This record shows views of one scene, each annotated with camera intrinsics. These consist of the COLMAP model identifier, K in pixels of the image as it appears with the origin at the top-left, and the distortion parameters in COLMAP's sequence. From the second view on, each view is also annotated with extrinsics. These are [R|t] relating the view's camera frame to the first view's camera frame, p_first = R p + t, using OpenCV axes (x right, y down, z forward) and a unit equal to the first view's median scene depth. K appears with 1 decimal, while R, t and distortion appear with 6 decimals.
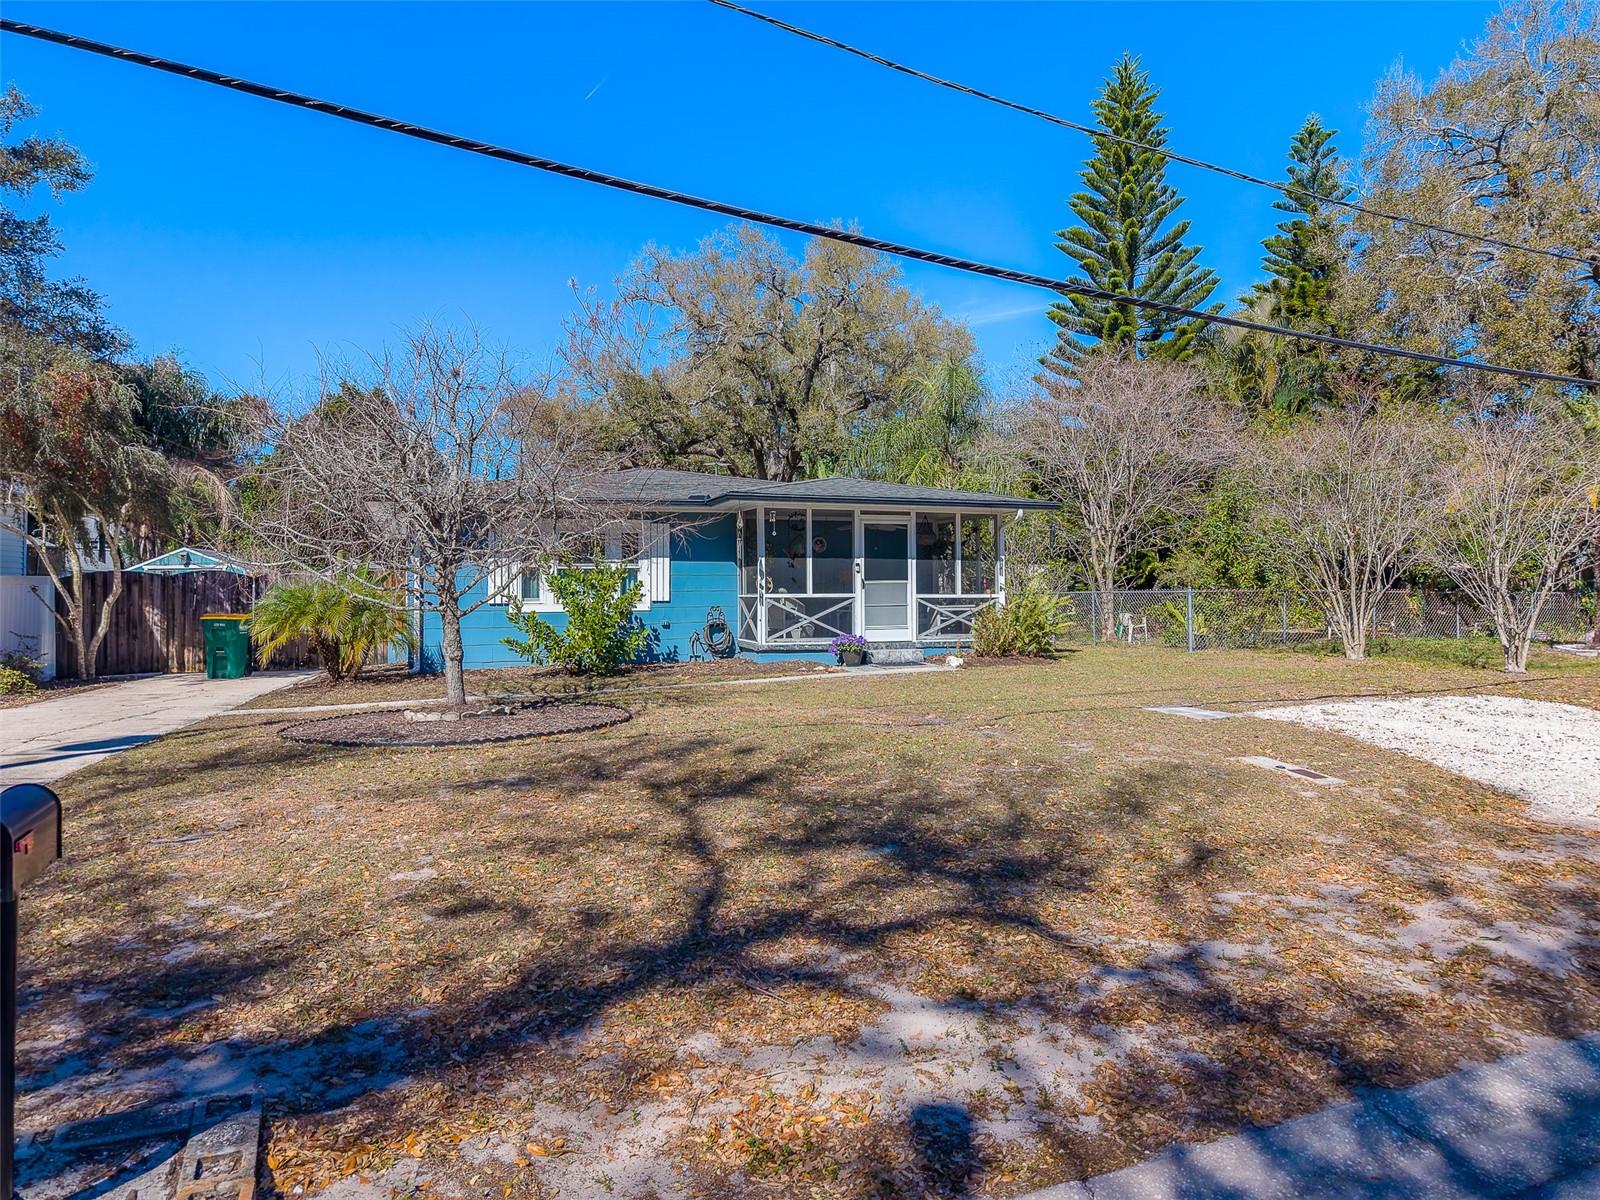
lens RADIAL K [[1076.5, 0, 800.0], [0, 1076.5, 600.0], [0, 0, 1]] dist [0.041484, -0.006905]
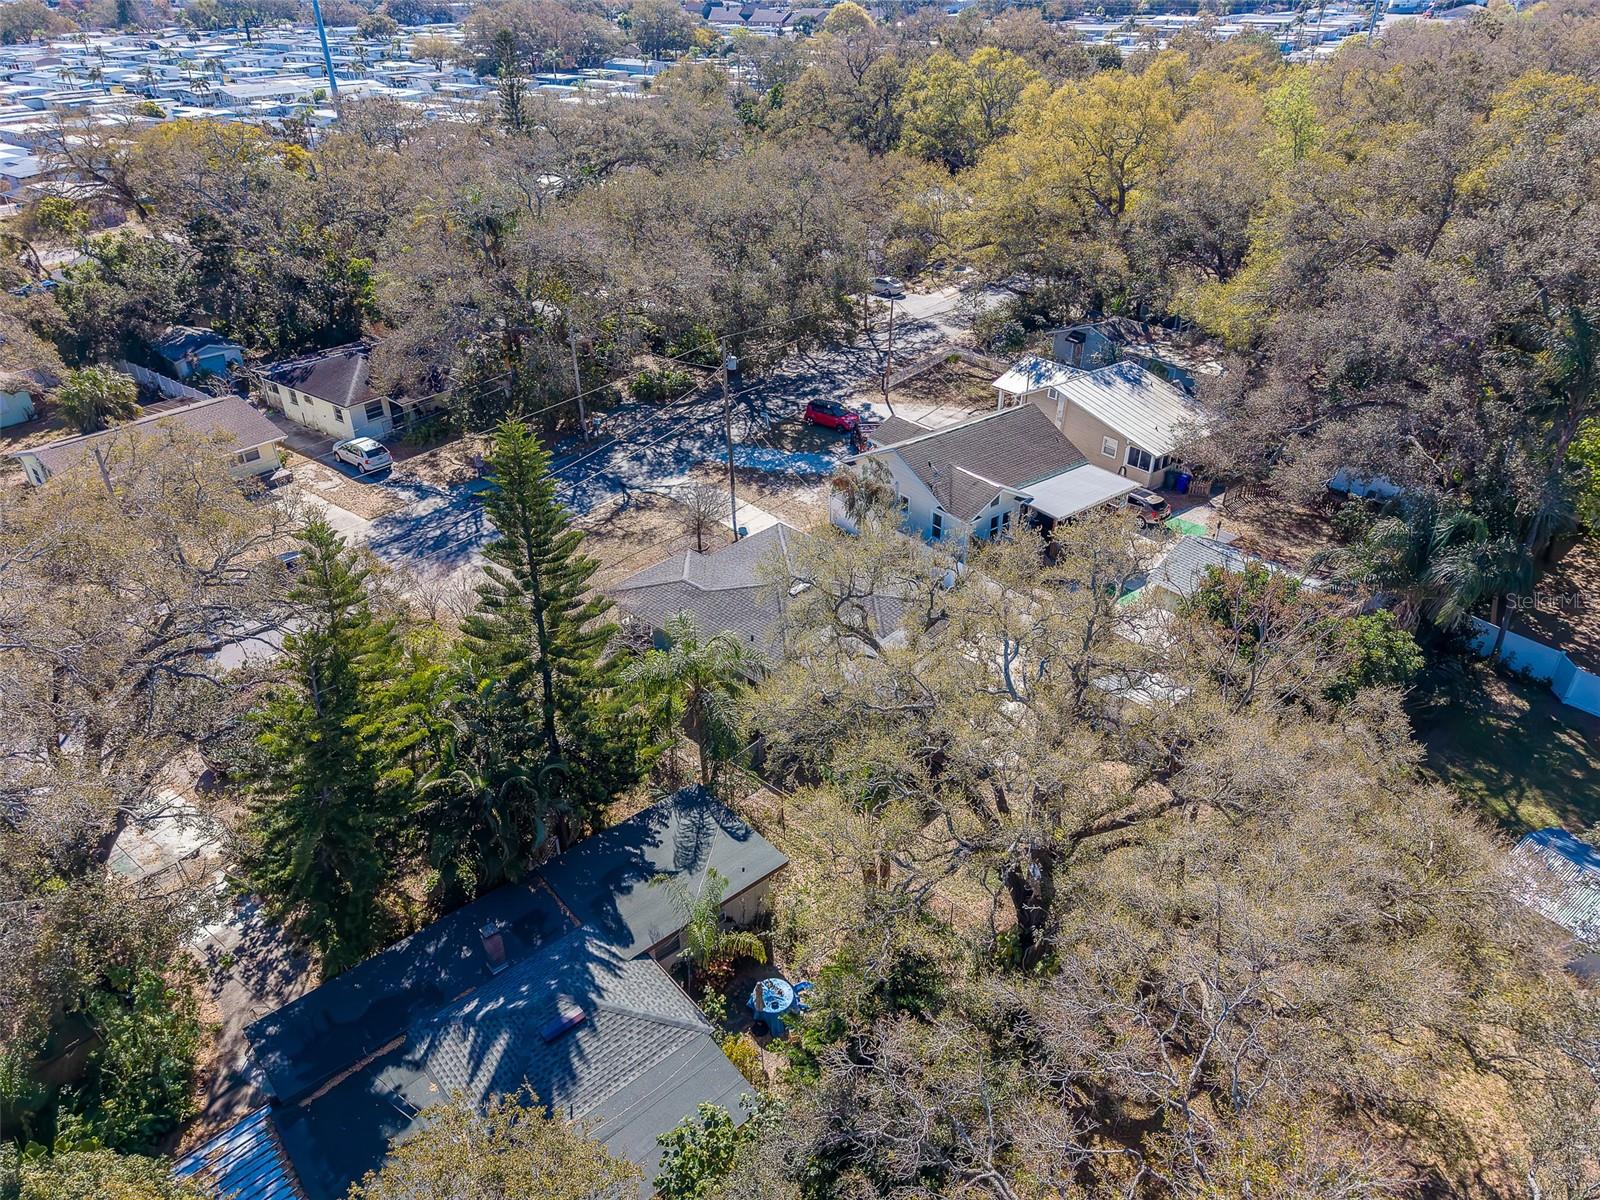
lens RADIAL K [[1076.5, 0, 800.0], [0, 1076.5, 600.0], [0, 0, 1]] dist [0.041484, -0.006905]
pose [[-0.885197, 0.243178, -0.396598, 0.874679], [0.006650, 0.859032, 0.511879, -1.468408], [0.465168, 0.450477, -0.762030, 3.348994]]
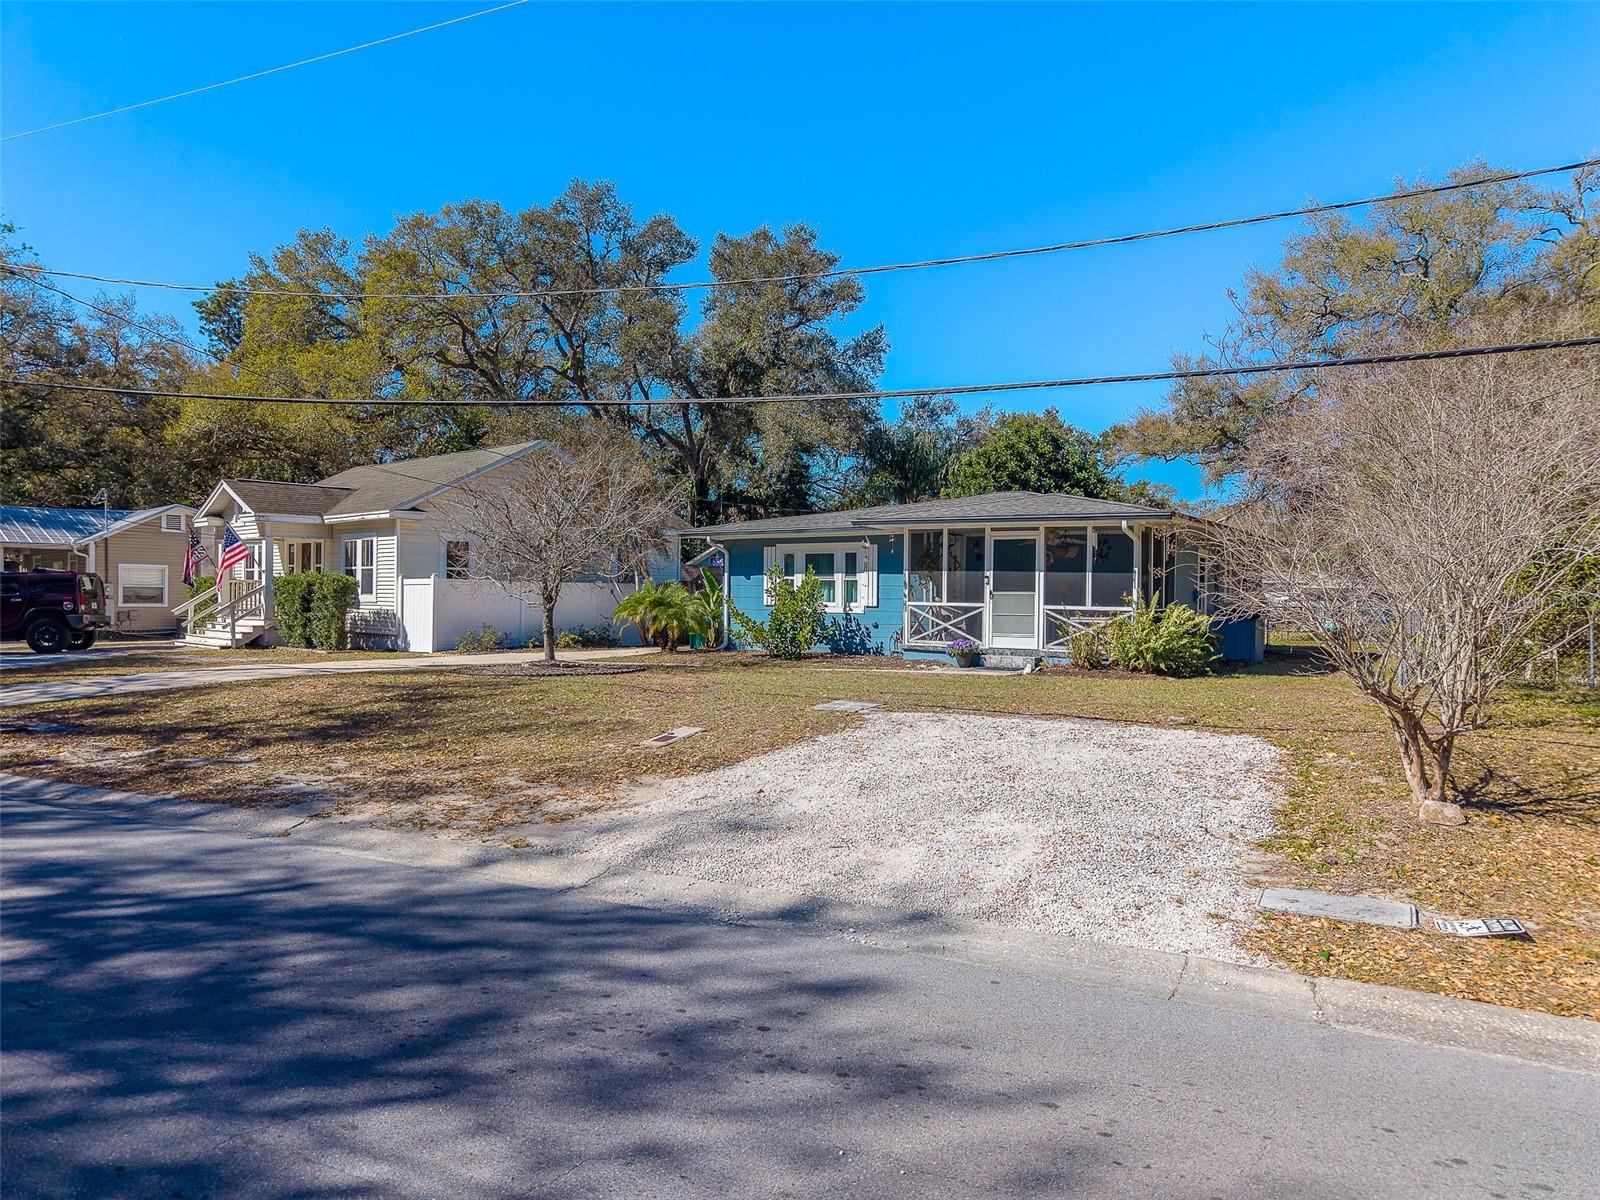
lens RADIAL K [[1084.7, 0, 800.0], [0, 1084.7, 600.0], [0, 0, 1]] dist [0.033783, 0.000084]
pose [[0.627110, 0.018354, -0.778714, 0.801405], [-0.025817, 0.999663, 0.002770, -0.007416], [0.778503, 0.018367, 0.627373, 0.150395]]
